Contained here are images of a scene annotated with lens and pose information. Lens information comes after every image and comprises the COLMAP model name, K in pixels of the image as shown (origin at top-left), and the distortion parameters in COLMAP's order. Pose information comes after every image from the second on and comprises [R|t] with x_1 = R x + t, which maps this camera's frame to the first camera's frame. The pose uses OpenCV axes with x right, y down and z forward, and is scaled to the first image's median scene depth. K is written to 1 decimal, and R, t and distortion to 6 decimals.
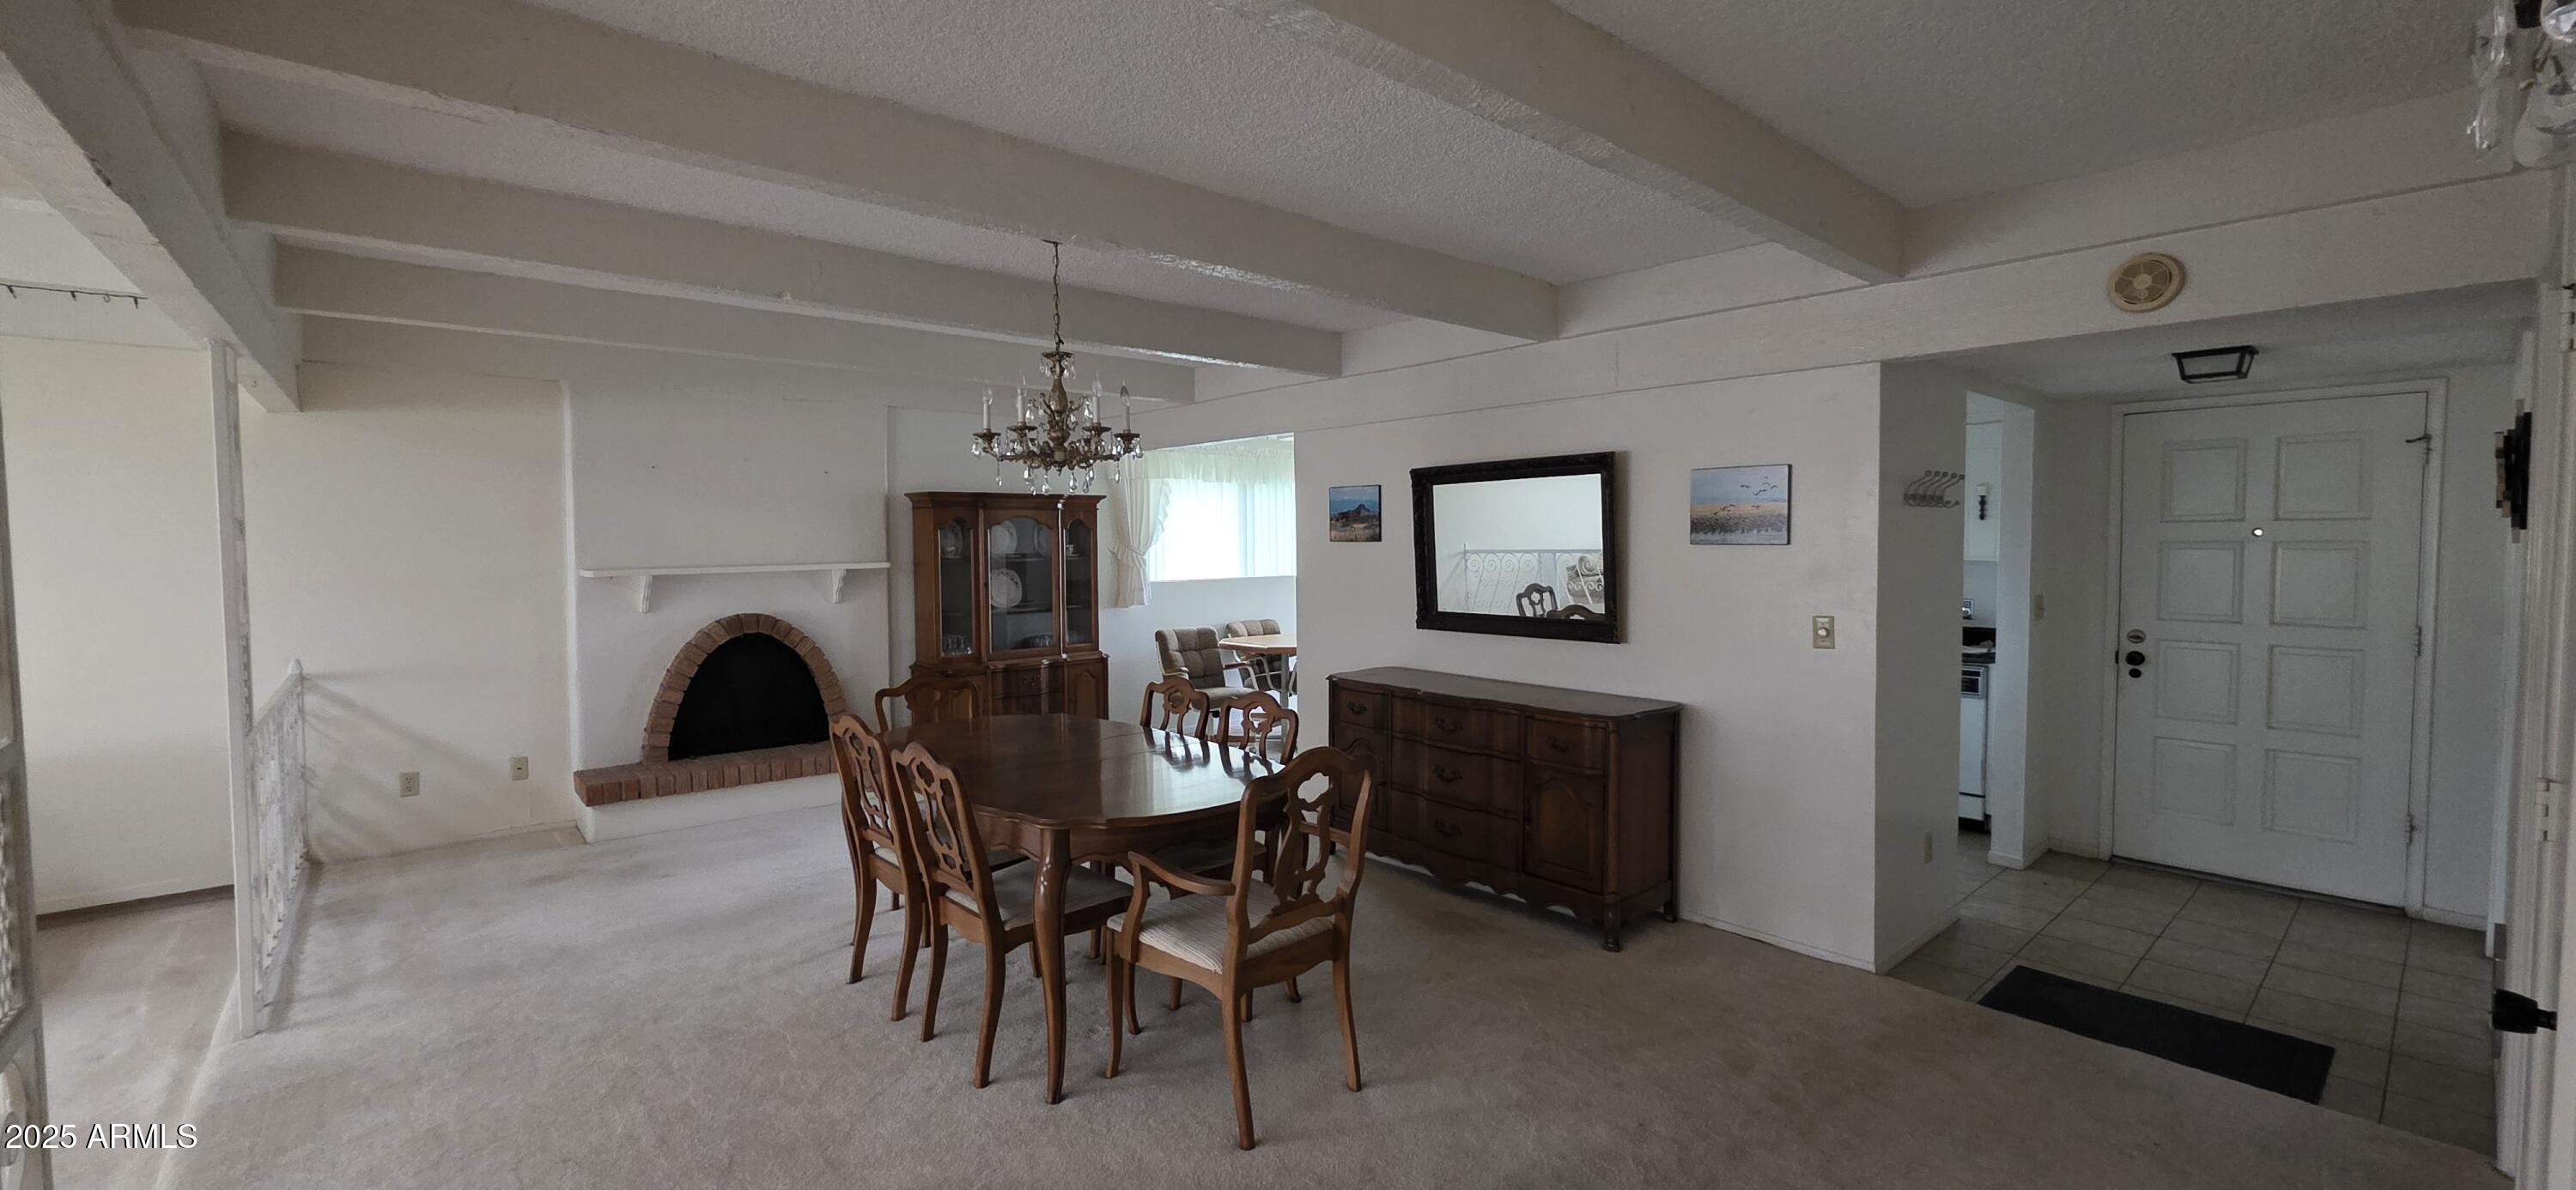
lens RADIAL K [[1019.6, 0, 1293.0], [0, 1019.6, 586.5], [0, 0, 1]] dist [0.001878, -0.000026]
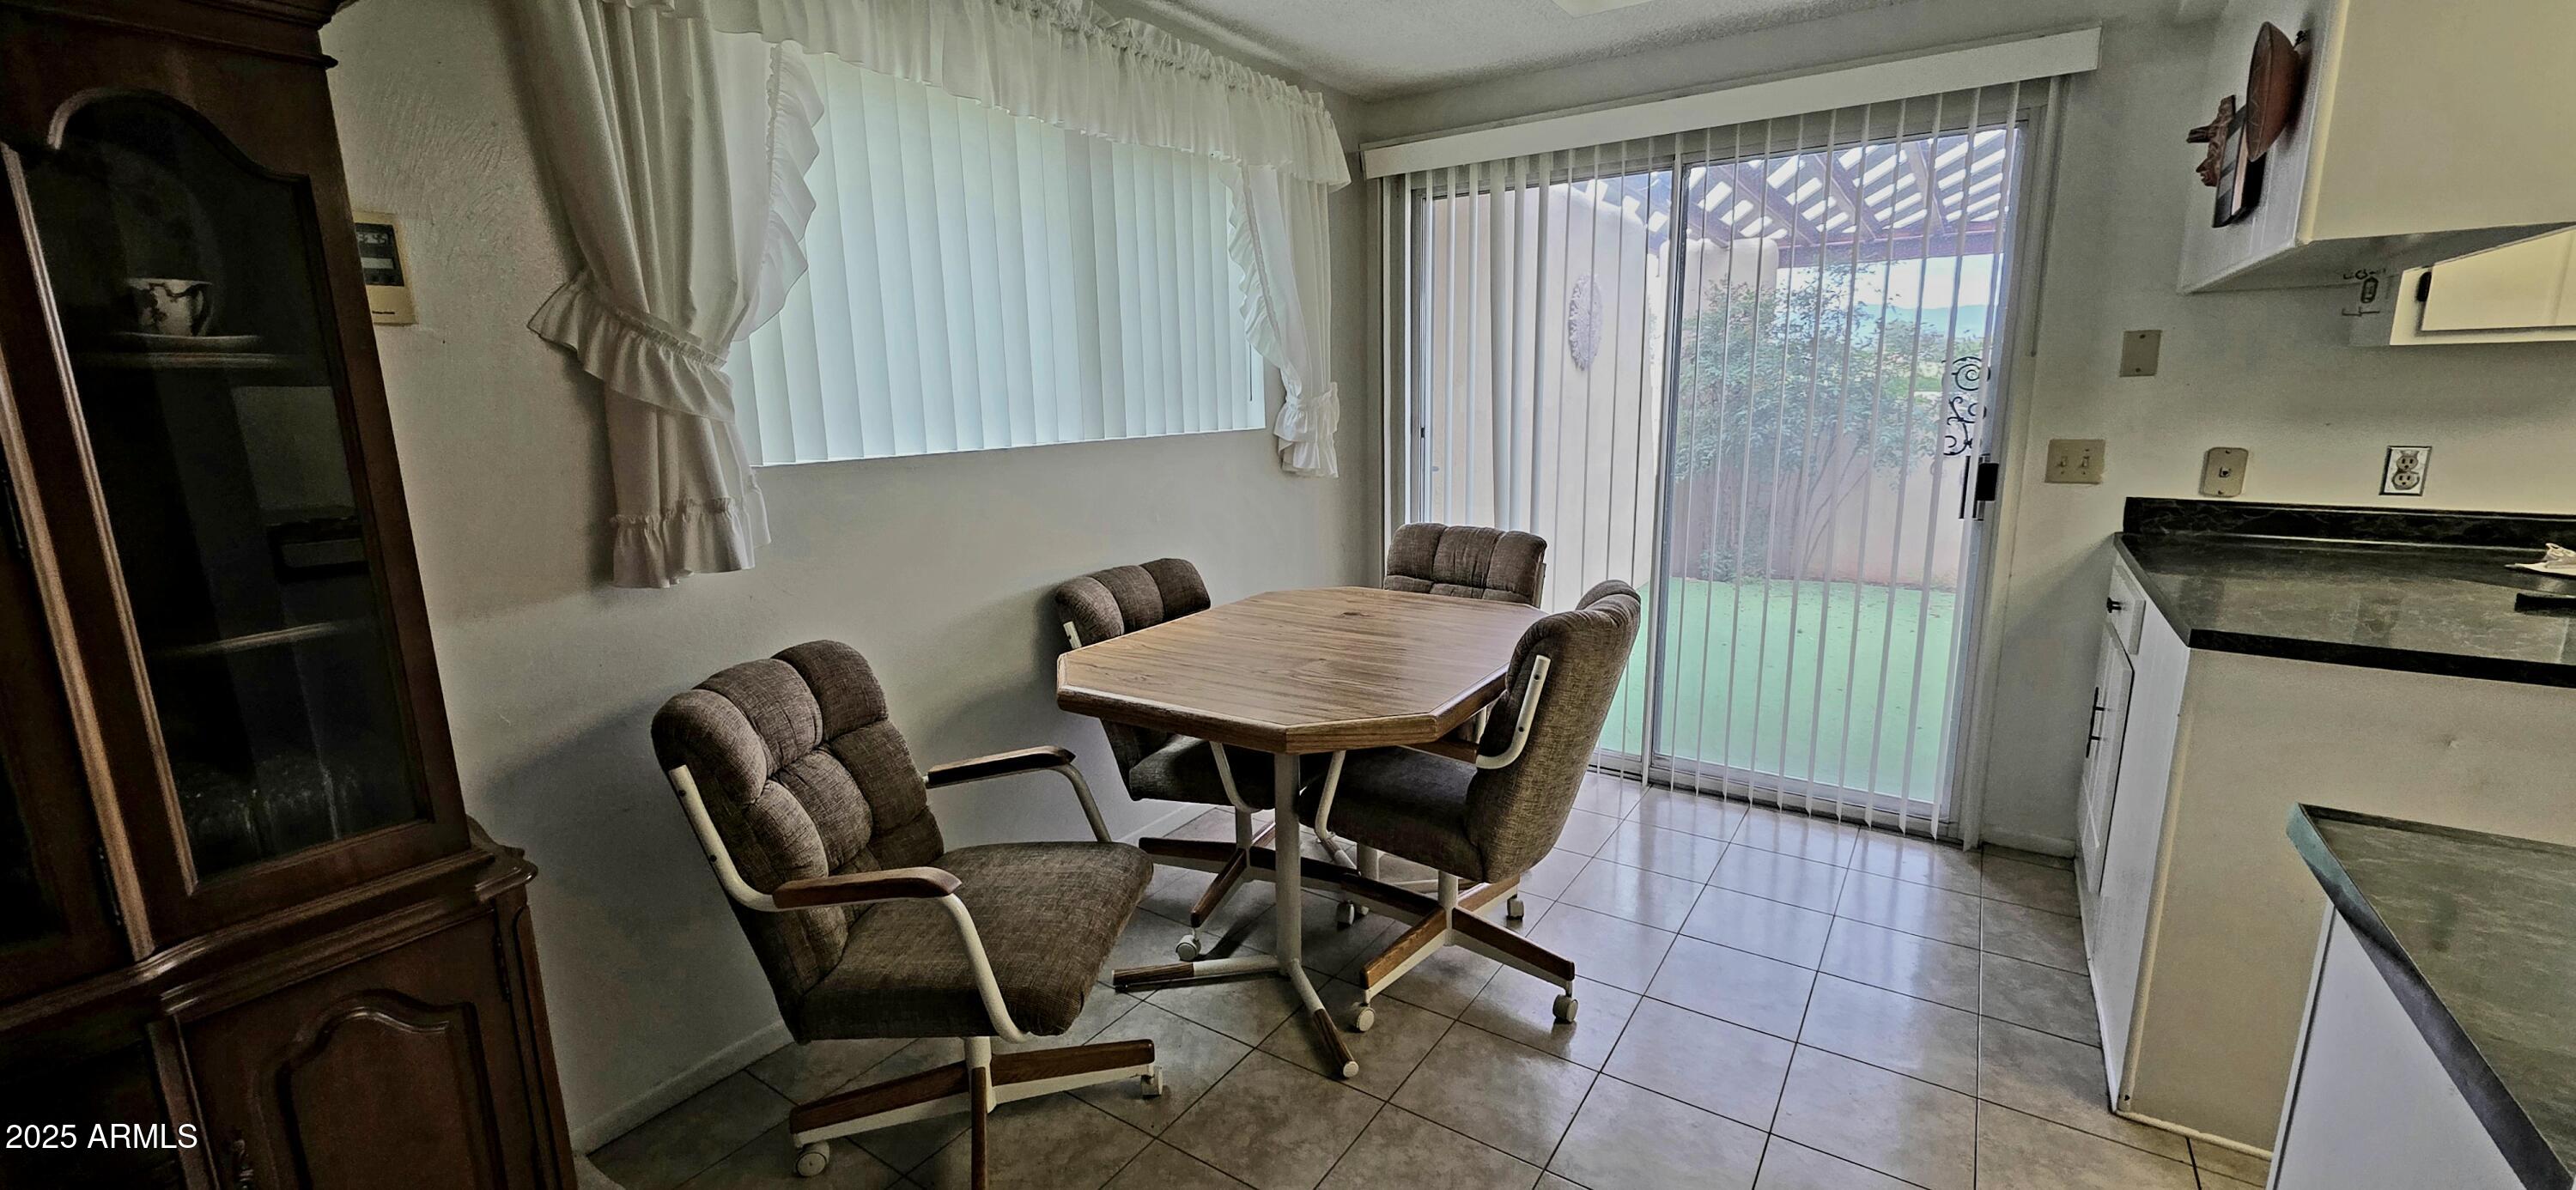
lens RADIAL K [[1019.6, 0, 1283.5], [0, 1019.6, 595.0], [0, 0, 1]] dist [0.001878, -0.000026]
pose [[0.967589, -0.067708, 0.243285, -0.078266], [0.031418, 0.988177, 0.150062, -0.008217], [-0.250569, -0.137554, 0.958277, 0.718527]]
